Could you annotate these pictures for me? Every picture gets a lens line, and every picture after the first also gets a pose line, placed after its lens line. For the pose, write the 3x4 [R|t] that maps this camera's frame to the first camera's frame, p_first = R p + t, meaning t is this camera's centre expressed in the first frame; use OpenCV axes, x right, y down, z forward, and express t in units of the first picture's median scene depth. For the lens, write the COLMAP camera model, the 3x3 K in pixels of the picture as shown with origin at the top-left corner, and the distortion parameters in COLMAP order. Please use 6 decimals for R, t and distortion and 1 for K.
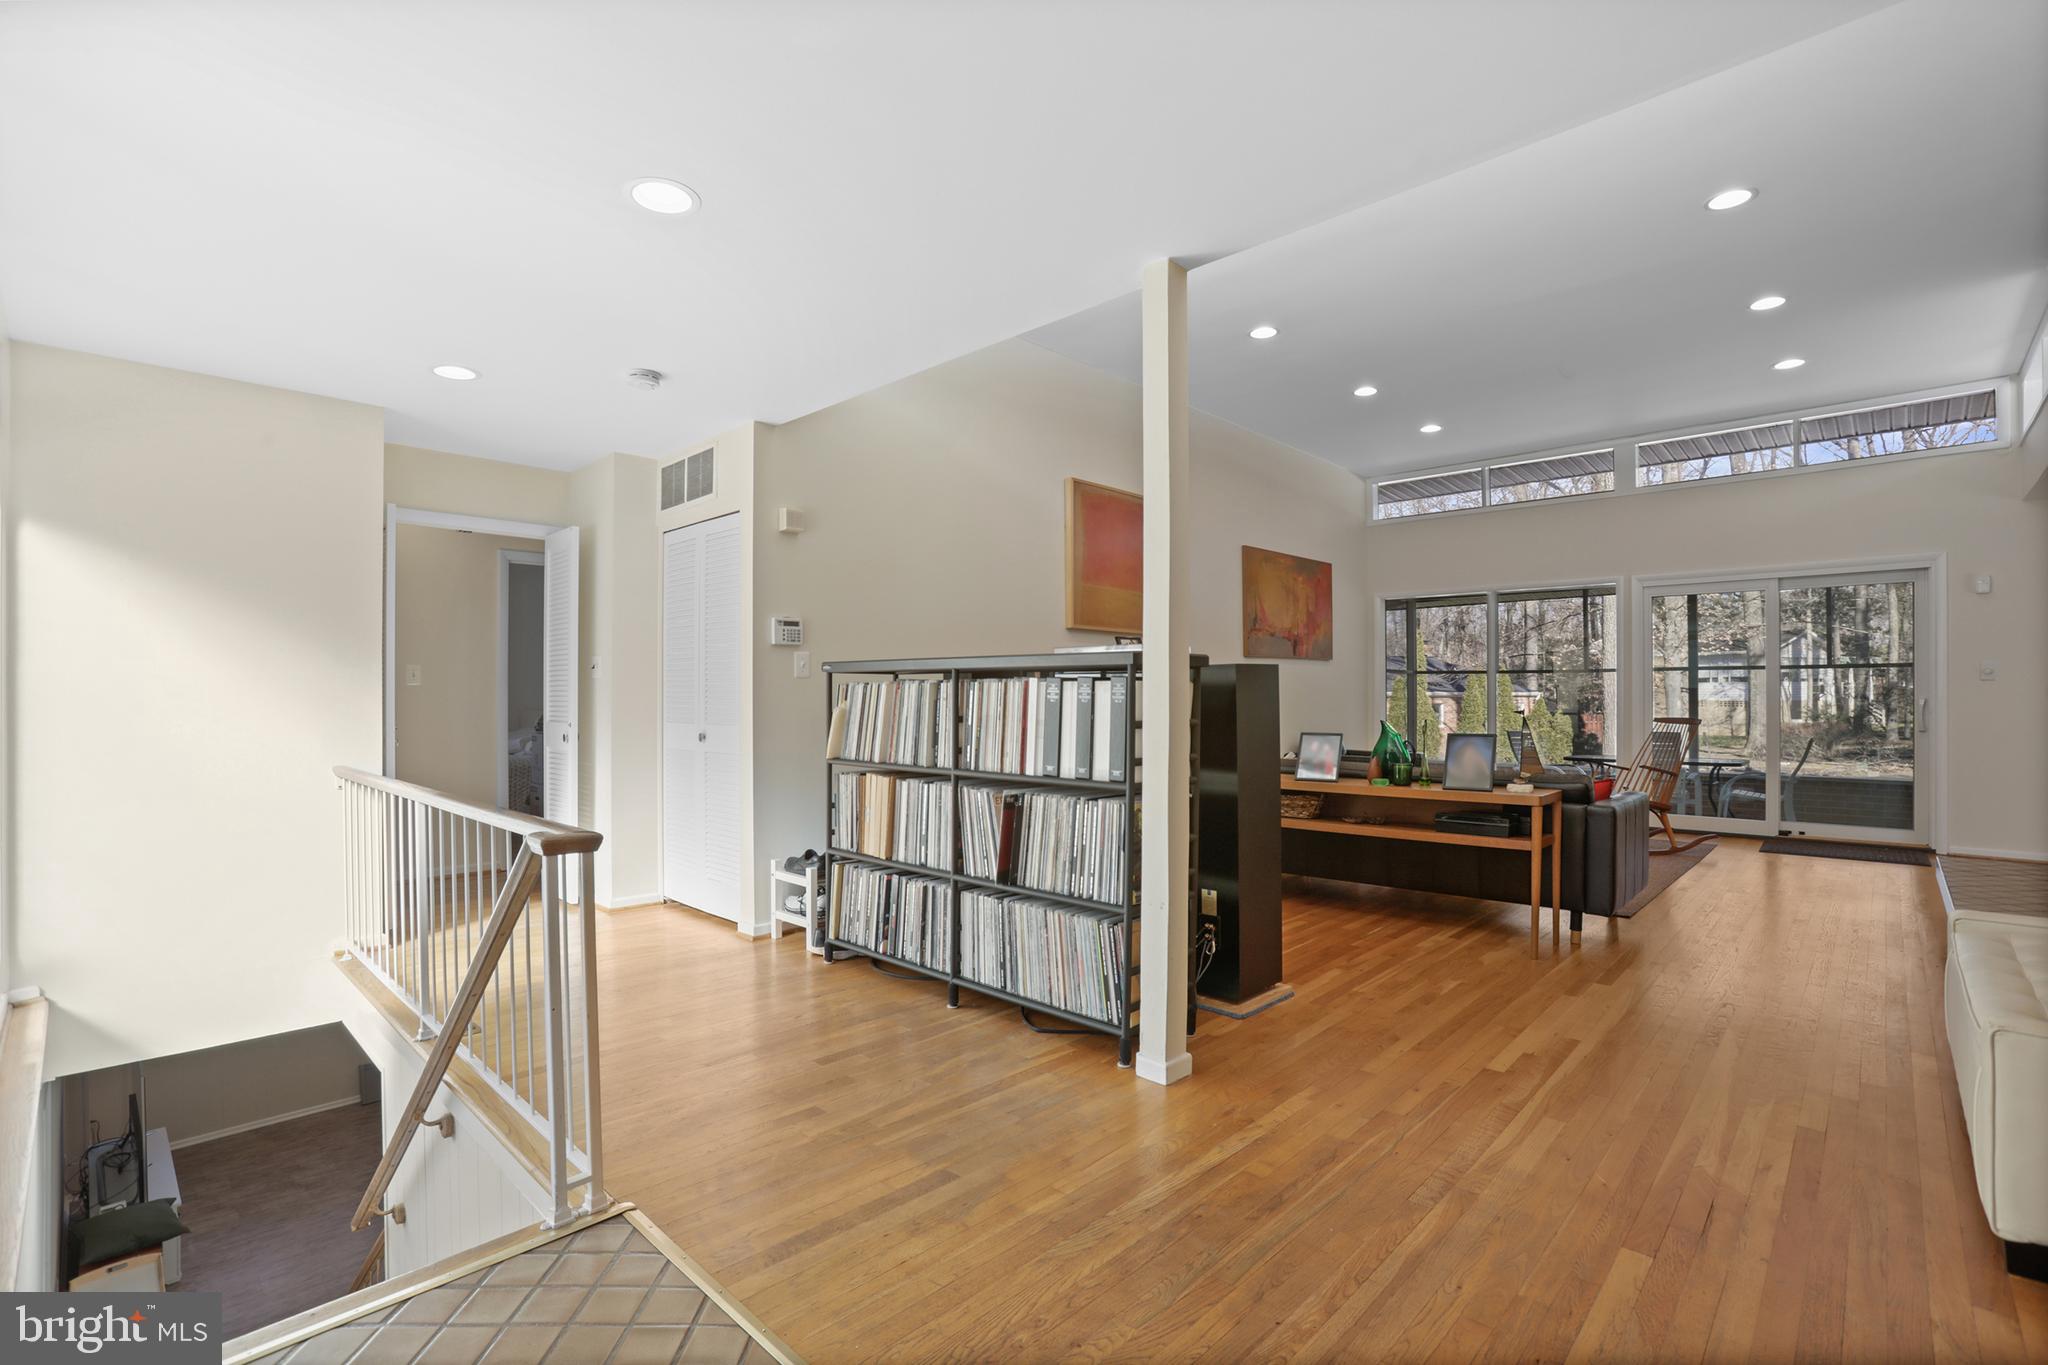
lens RADIAL K [[951.8, 0, 1022.8], [0, 951.8, 697.7], [0, 0, 1]] dist [-0.066570, 0.028177]
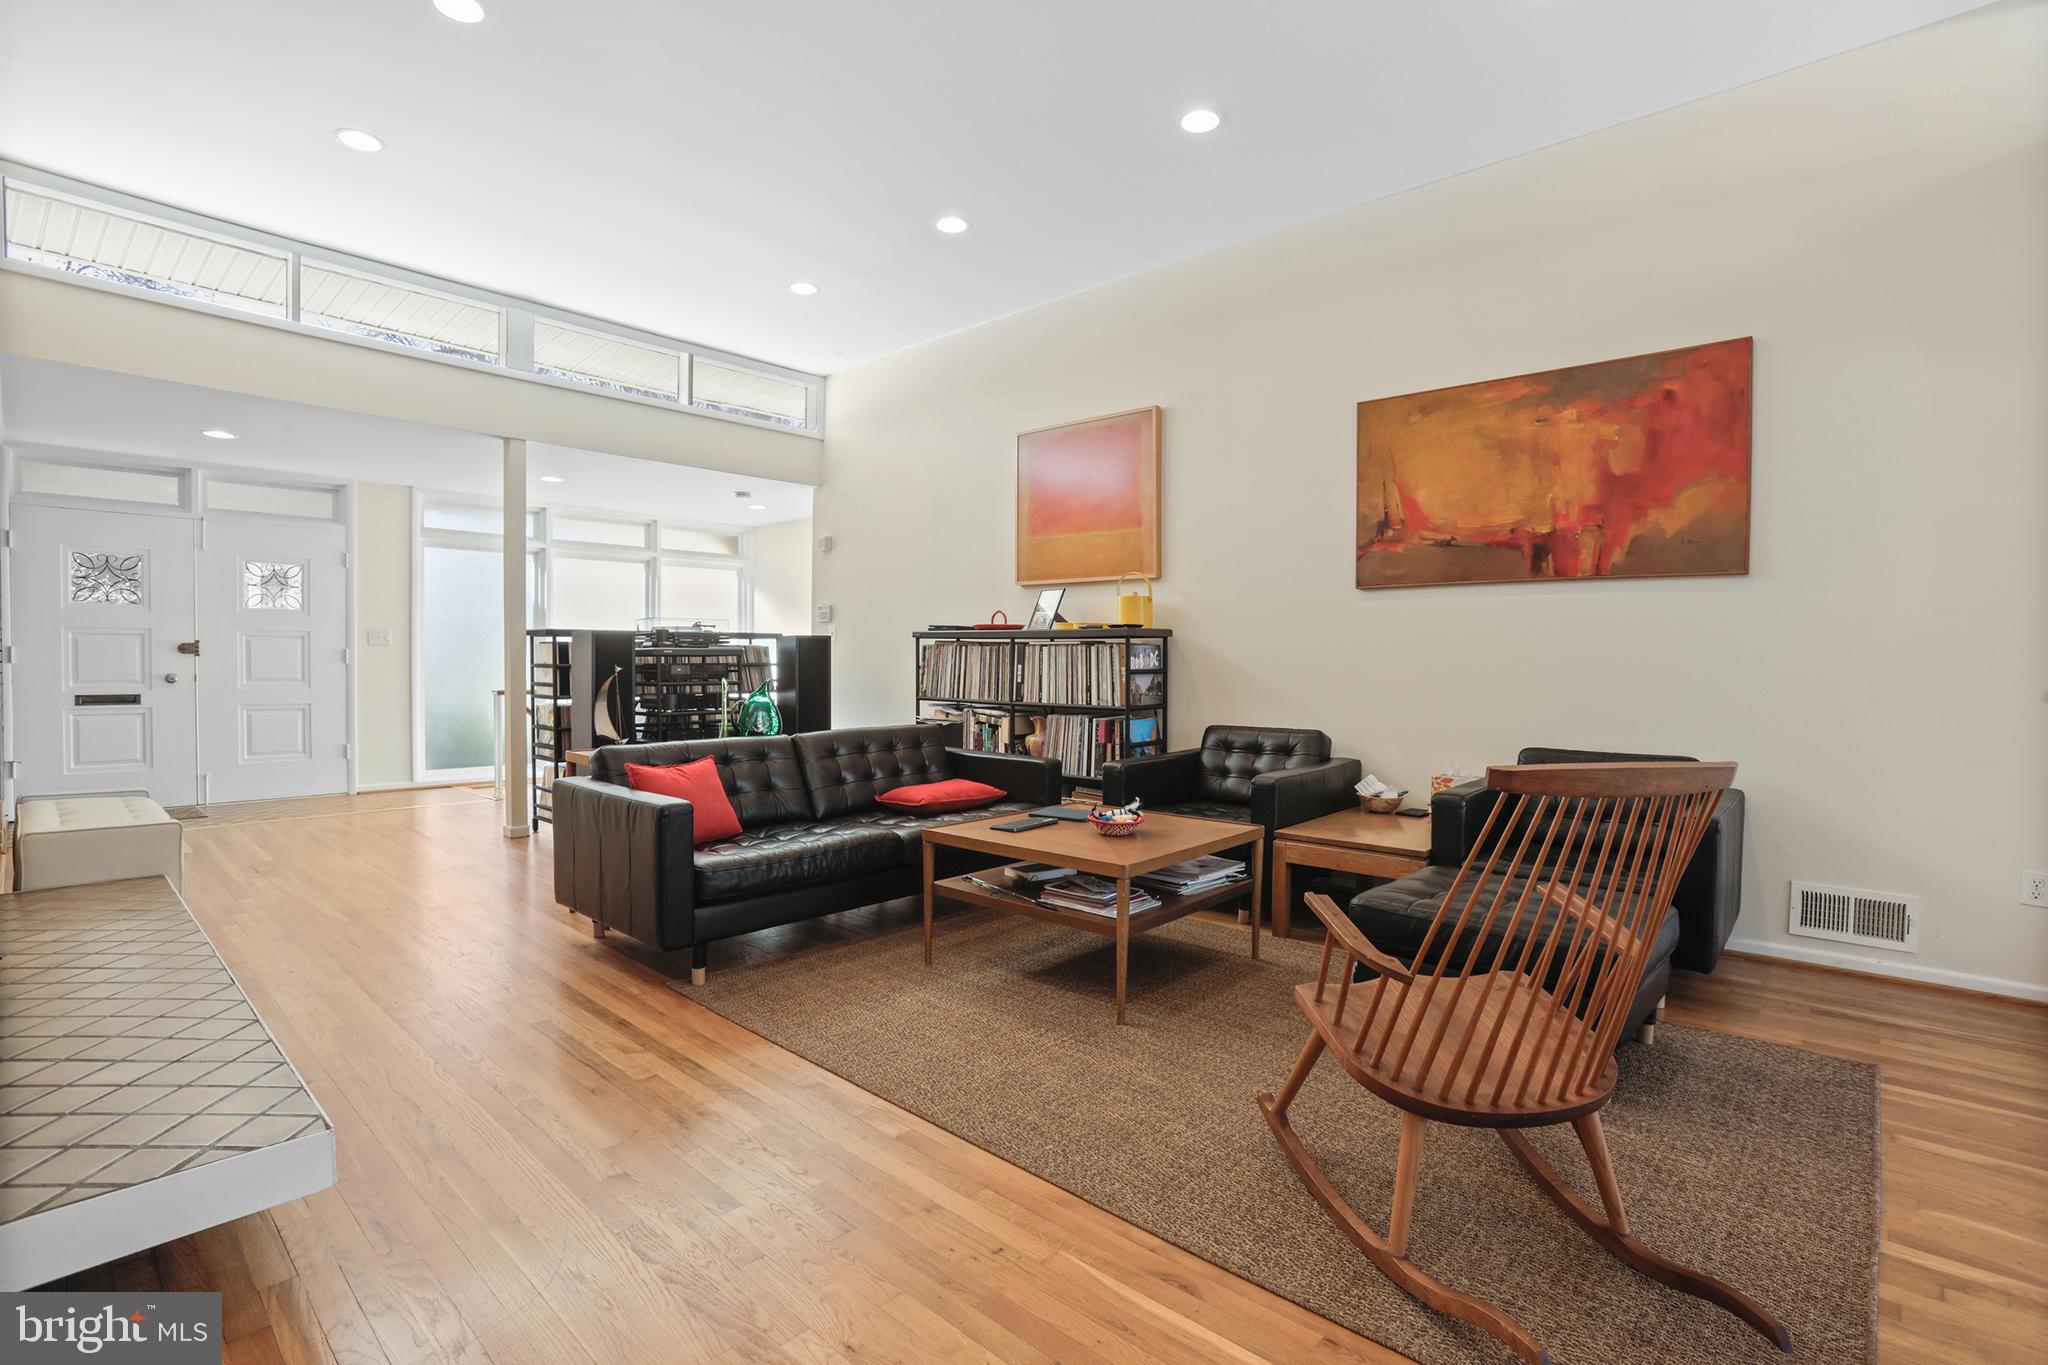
lens RADIAL K [[945.9, 0, 1024.0], [0, 945.9, 682.5], [0, 0, 1]] dist [-0.089887, 0.042690]
pose [[0.023717, 0.028358, -0.999316, 1.536092], [-0.010387, 0.999551, 0.028118, -0.000952], [0.999665, 0.009713, 0.024001, 1.461110]]
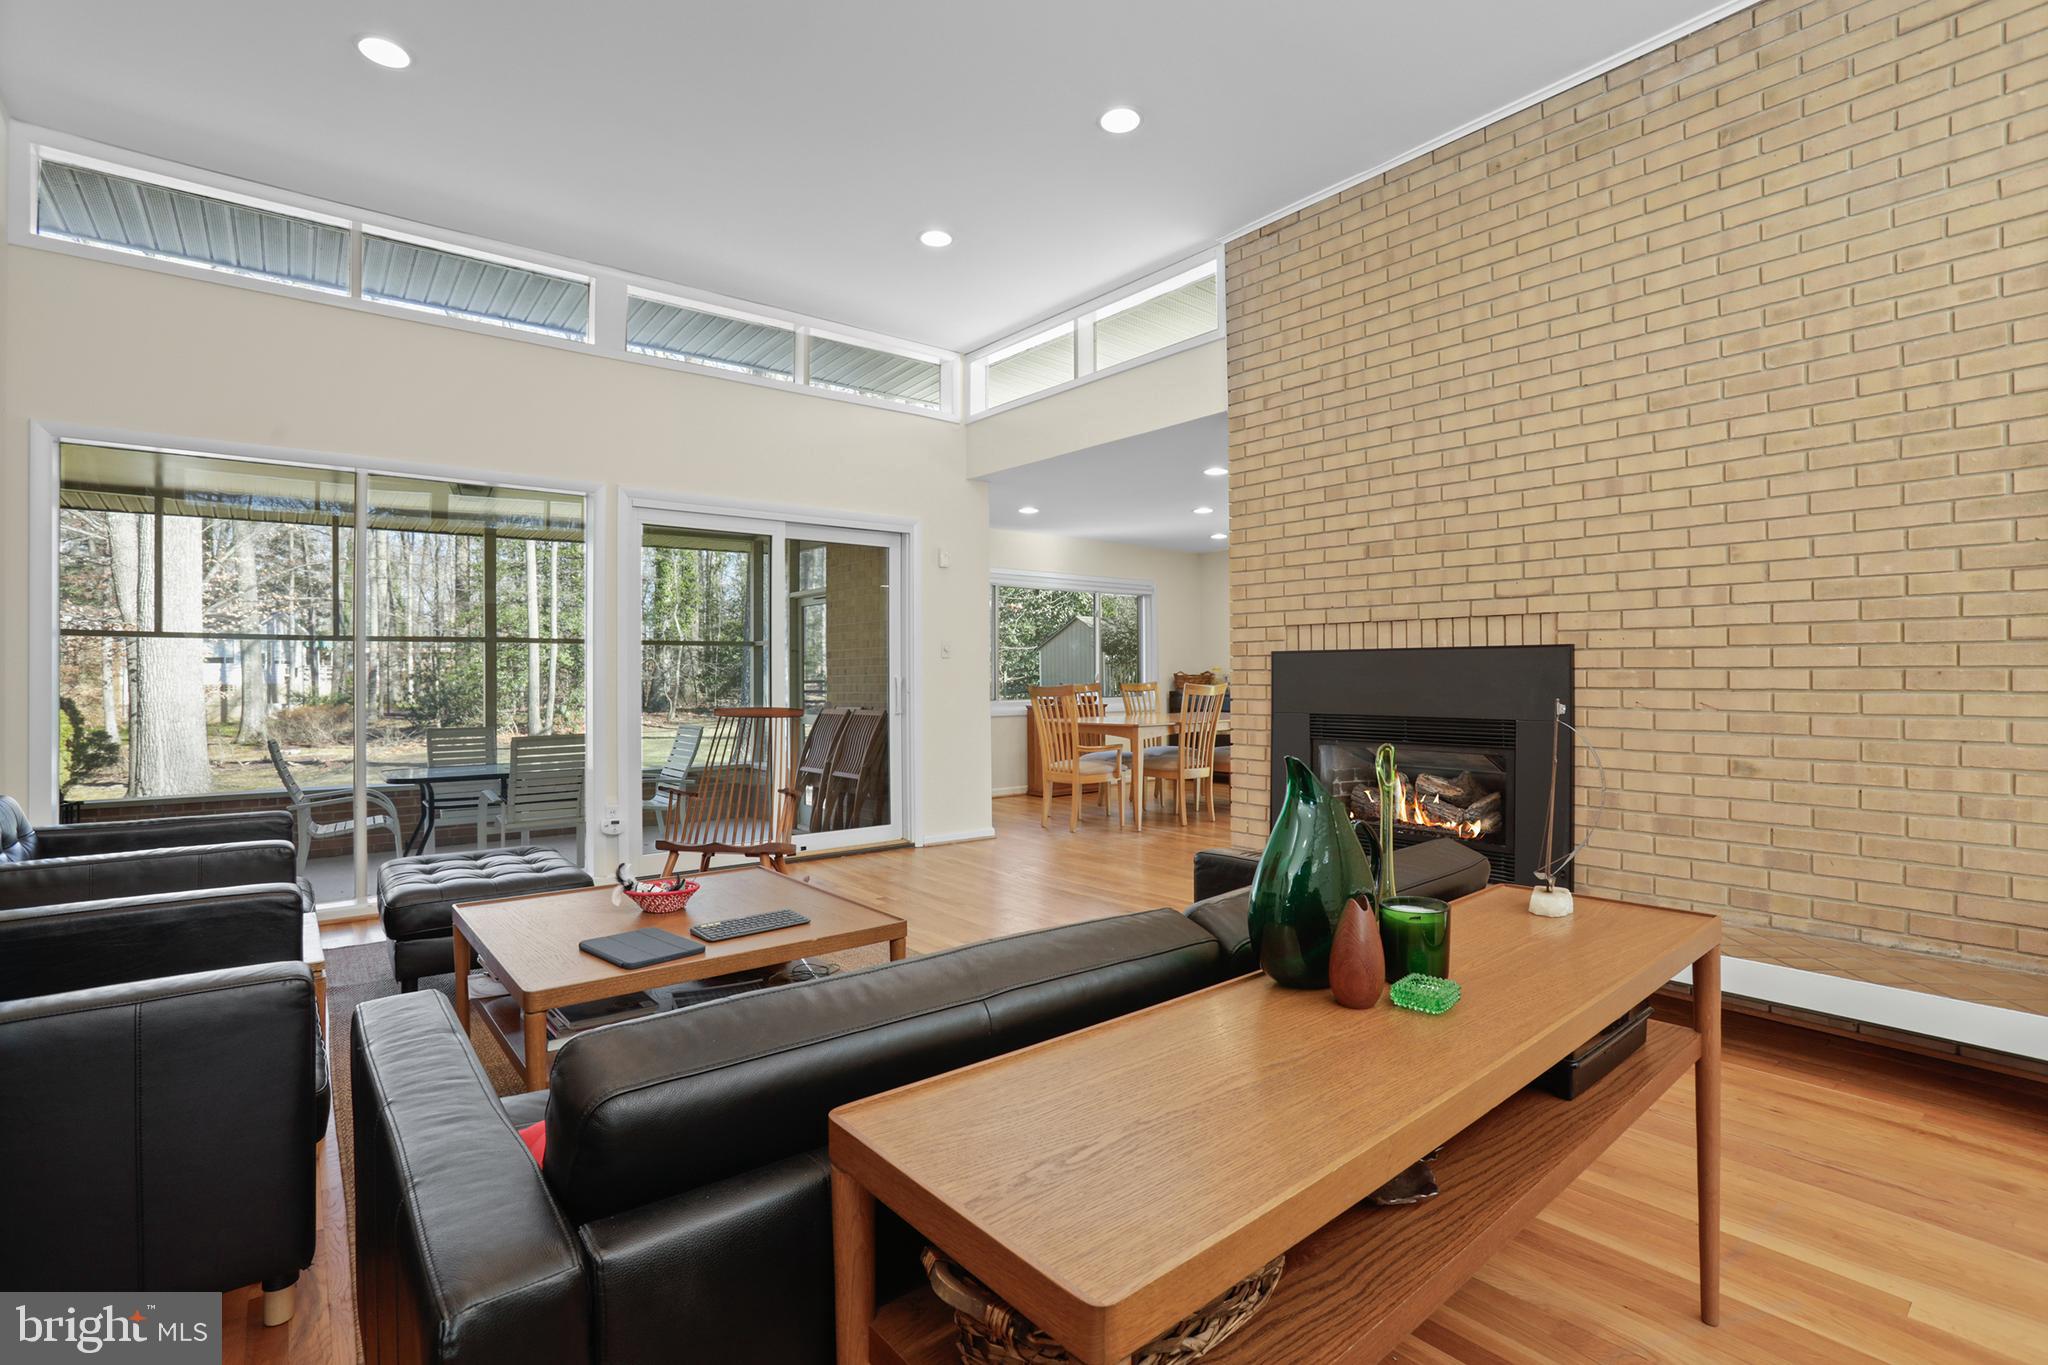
lens RADIAL K [[951.6, 0, 1023.3], [0, 951.6, 658.1], [0, 0, 1]] dist [-0.084711, 0.039954]
pose [[0.135218, 0.014219, 0.990714, 0.115191], [0.009122, 0.999837, -0.015595, -0.003766], [-0.990774, 0.011146, 0.135066, 1.231081]]
